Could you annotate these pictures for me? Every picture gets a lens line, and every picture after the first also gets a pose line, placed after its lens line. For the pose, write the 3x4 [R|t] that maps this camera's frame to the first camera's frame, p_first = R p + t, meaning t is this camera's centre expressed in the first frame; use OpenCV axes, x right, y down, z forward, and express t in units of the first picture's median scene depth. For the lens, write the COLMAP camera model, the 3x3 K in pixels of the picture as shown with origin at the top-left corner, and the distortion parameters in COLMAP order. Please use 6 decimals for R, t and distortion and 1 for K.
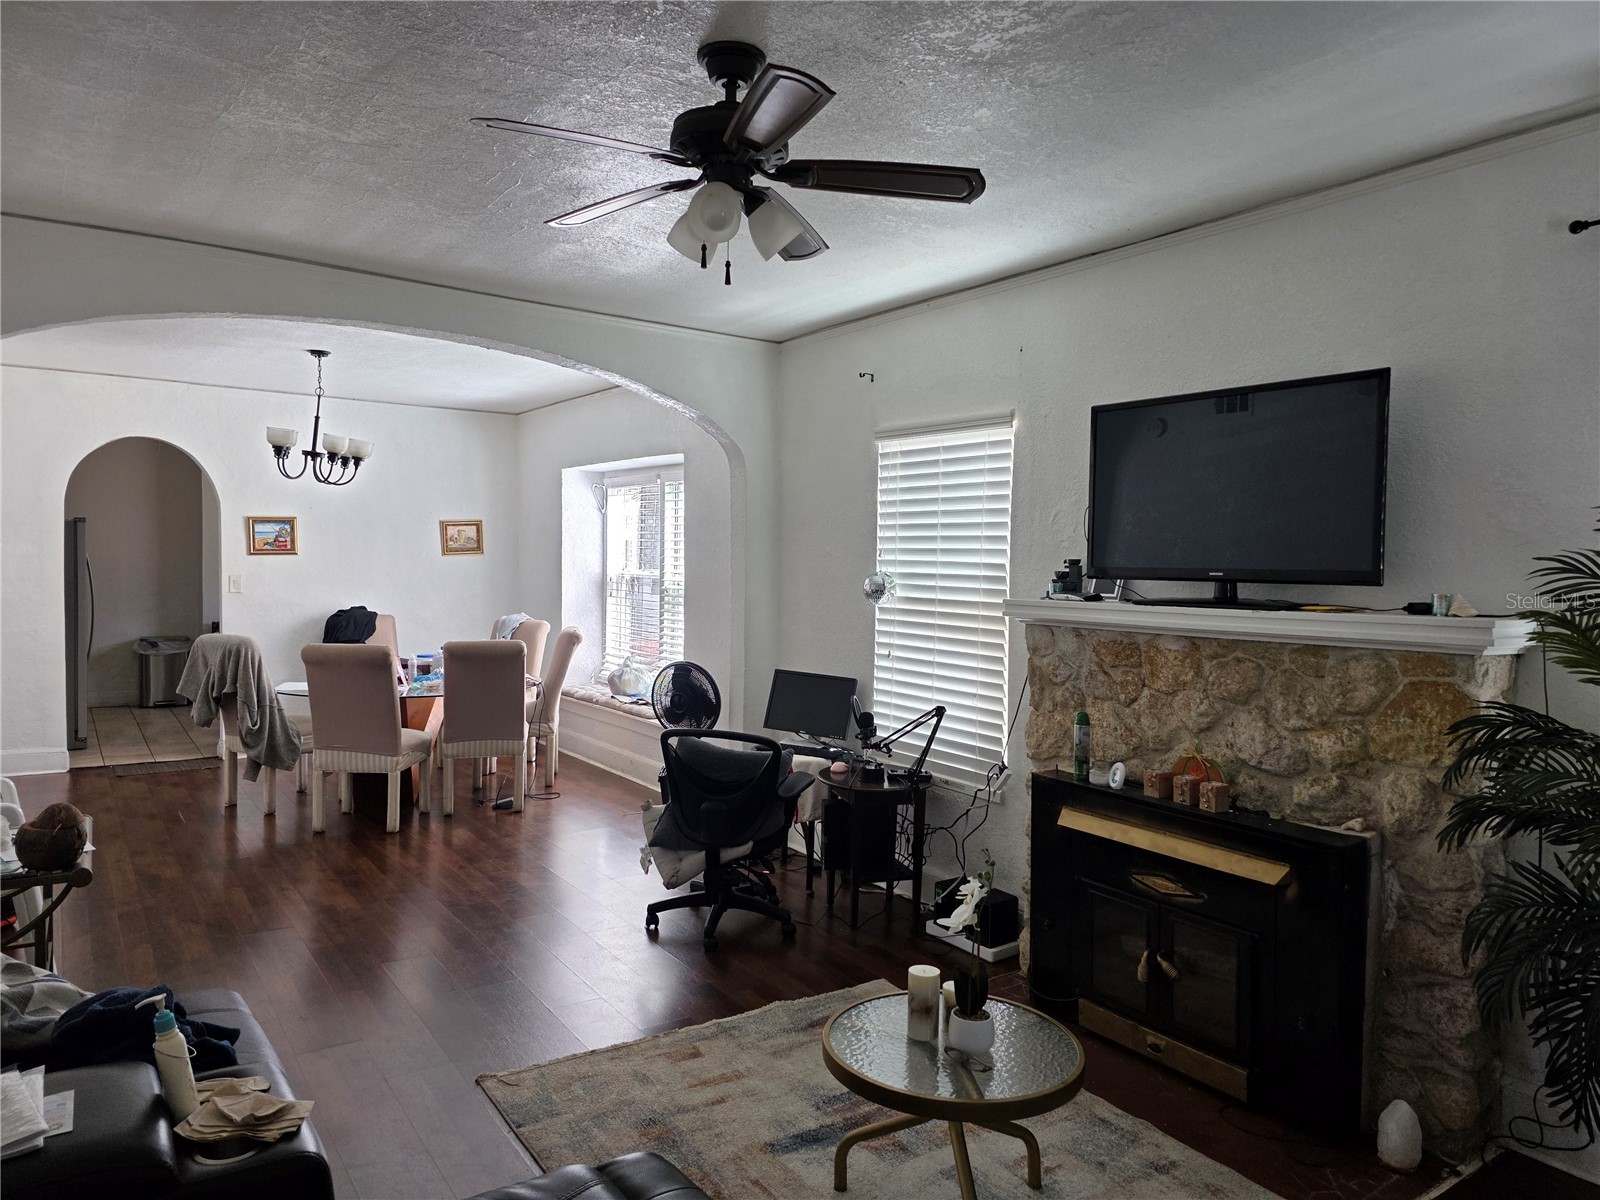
lens RADIAL K [[1085.4, 0, 813.8], [0, 1085.4, 601.6], [0, 0, 1]] dist [0.075880, -0.079059]
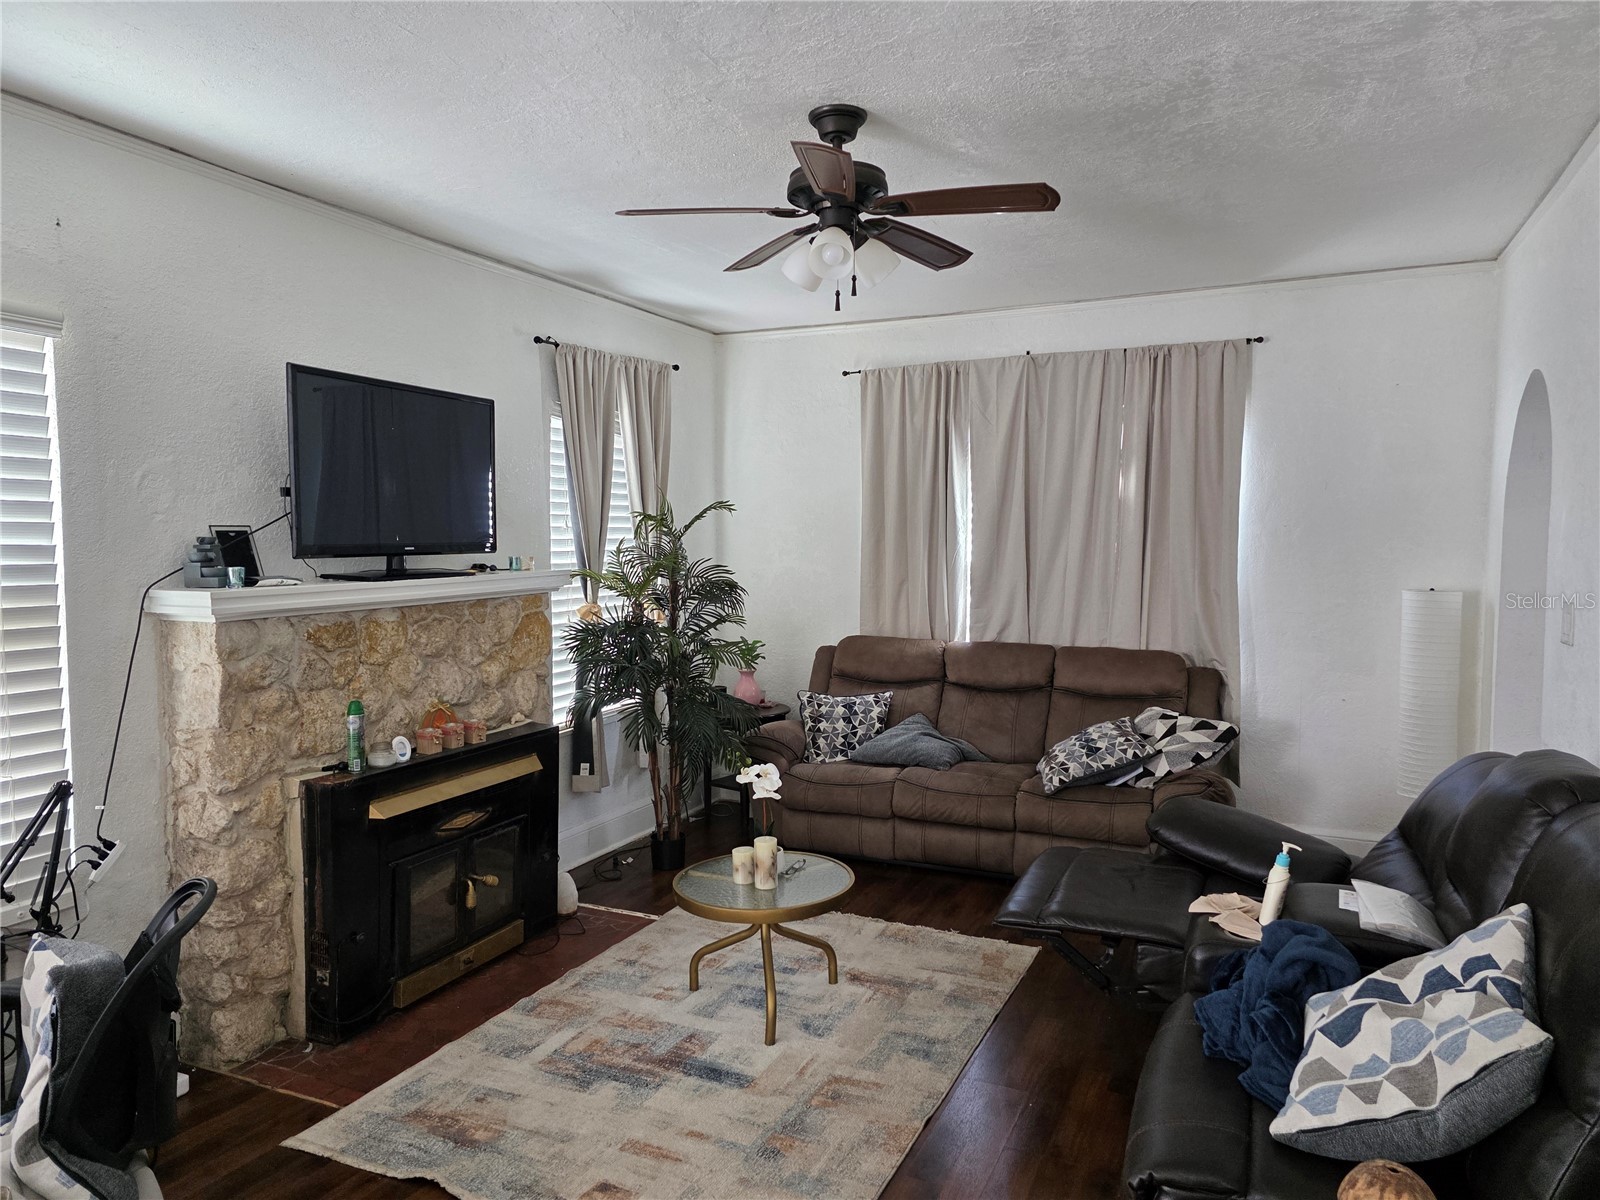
lens RADIAL K [[1079.1, 0, 800.5], [0, 1079.1, 611.6], [0, 0, 1]] dist [0.043470, -0.003671]
pose [[-0.508885, -0.084767, 0.856651, -0.773806], [0.020669, 0.993650, 0.110602, -0.073460], [-0.860587, 0.073990, -0.503901, 1.186209]]
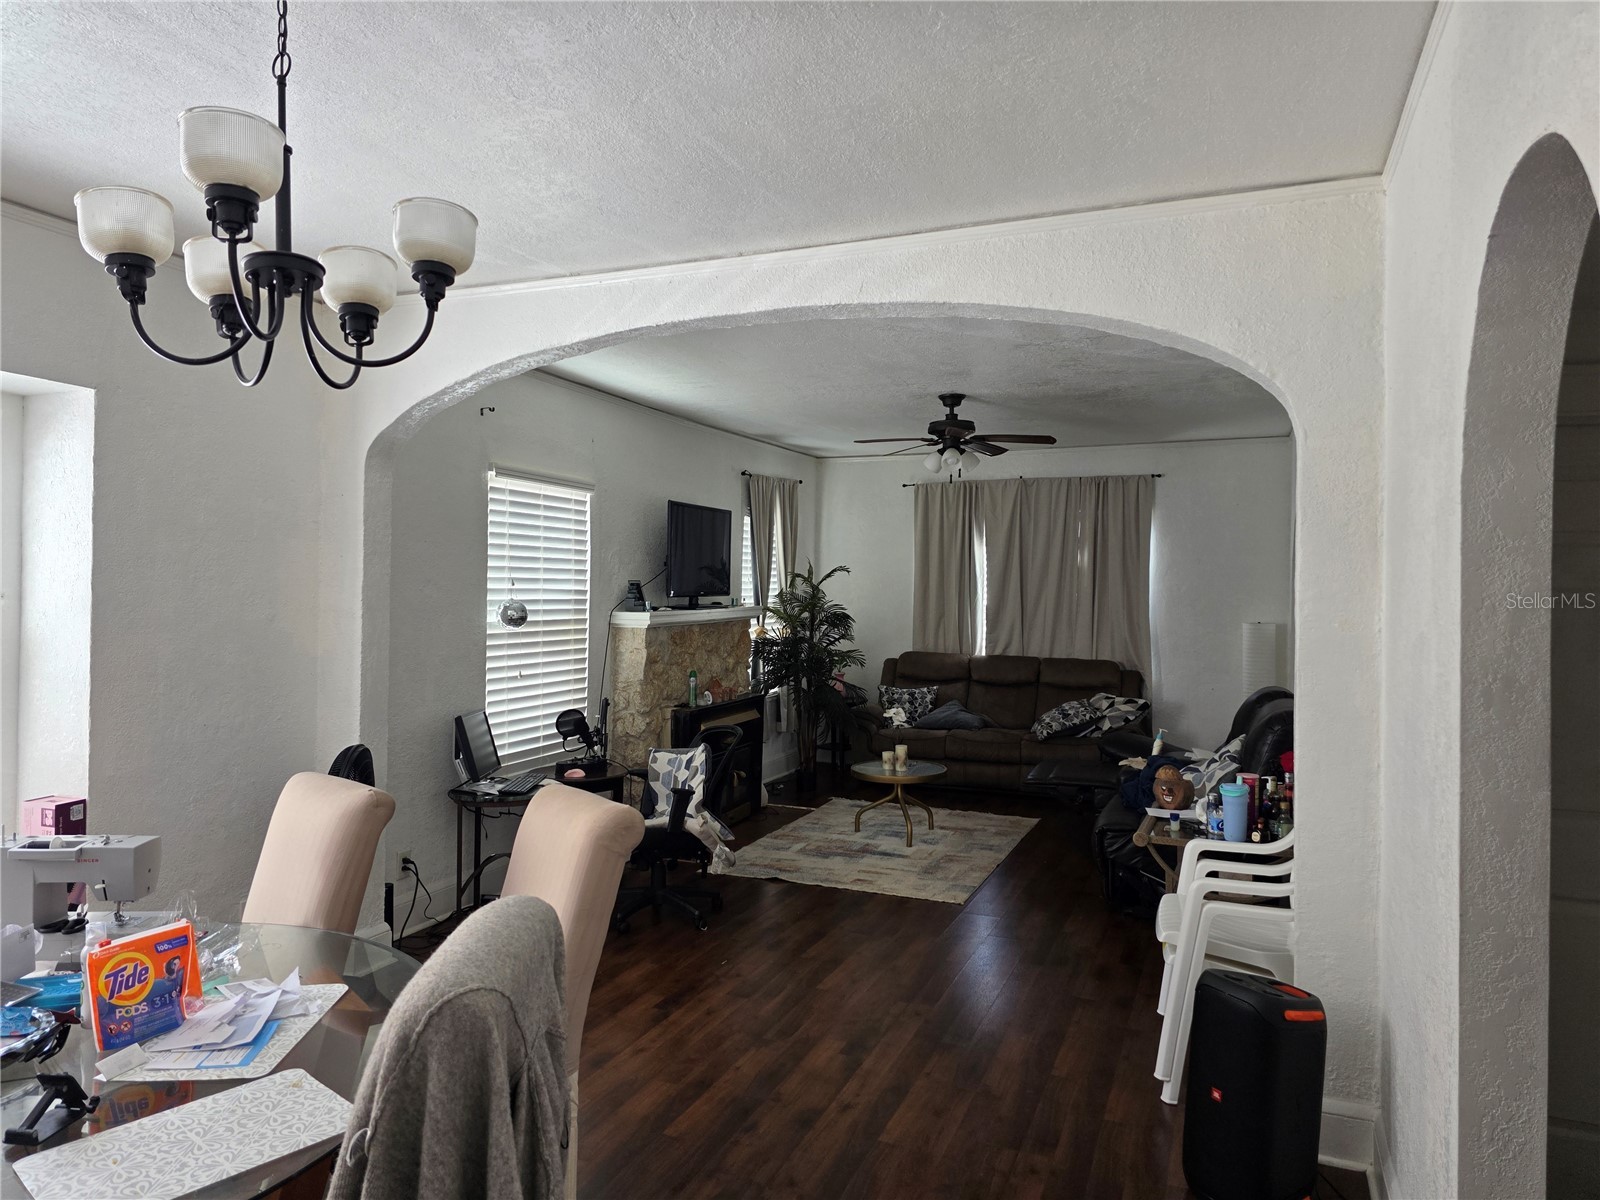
lens RADIAL K [[1085.9, 0, 787.2], [0, 1085.9, 581.6], [0, 0, 1]] dist [0.074304, -0.077839]
pose [[-0.540494, -0.026403, 0.840934, -1.420557], [0.009208, 0.999262, 0.037293, -0.118769], [-0.841298, 0.027899, -0.539852, 1.925644]]
